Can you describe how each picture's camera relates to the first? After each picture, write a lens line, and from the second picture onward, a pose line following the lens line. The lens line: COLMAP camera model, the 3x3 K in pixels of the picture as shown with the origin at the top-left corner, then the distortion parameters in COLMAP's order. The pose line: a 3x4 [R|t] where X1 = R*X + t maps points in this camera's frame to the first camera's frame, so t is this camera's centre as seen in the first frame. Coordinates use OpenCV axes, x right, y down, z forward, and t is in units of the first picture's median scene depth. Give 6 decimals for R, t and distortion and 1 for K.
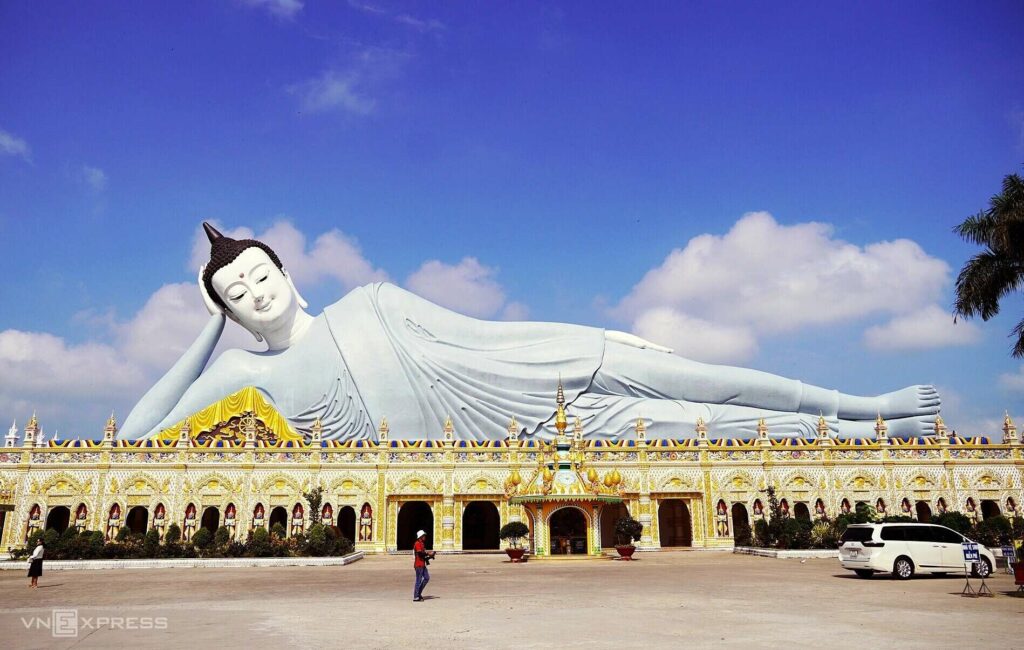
lens RADIAL K [[808.5, 0, 512.9], [0, 808.5, 313.4], [0, 0, 1]] dist [-0.059564, 0.058298]
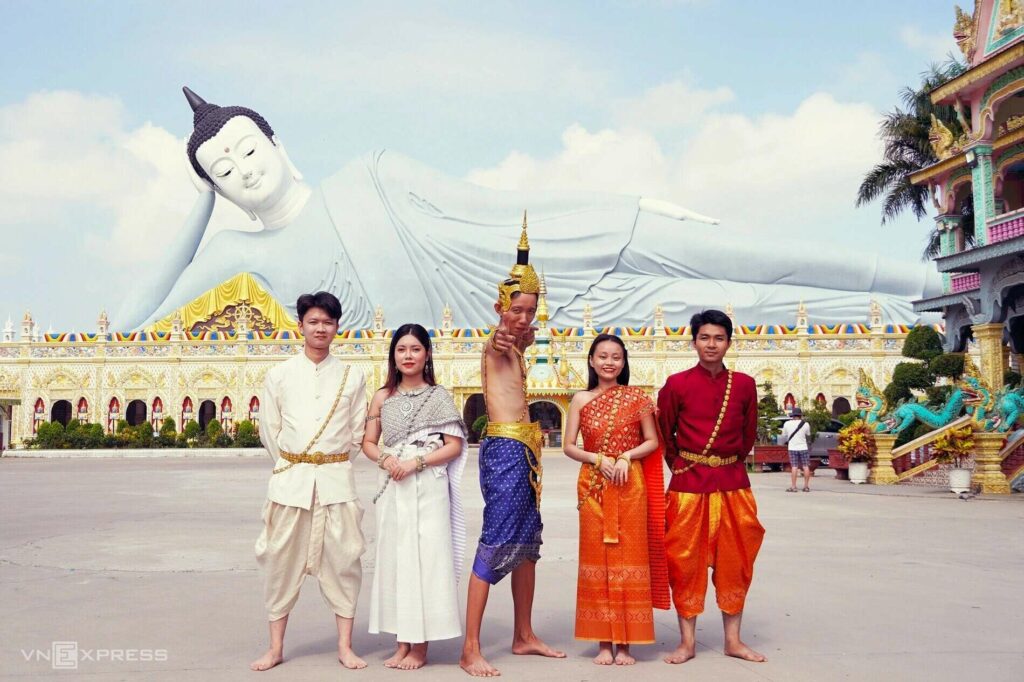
lens RADIAL K [[1240.2, 0, 512.0], [0, 1240.2, 341.0], [0, 0, 1]] dist [-0.004393, 0.025758]
pose [[0.987330, -0.004382, -0.158621, 0.218070], [0.034575, 0.981542, 0.188096, -0.095976], [0.154869, -0.191197, 0.969257, -0.374889]]
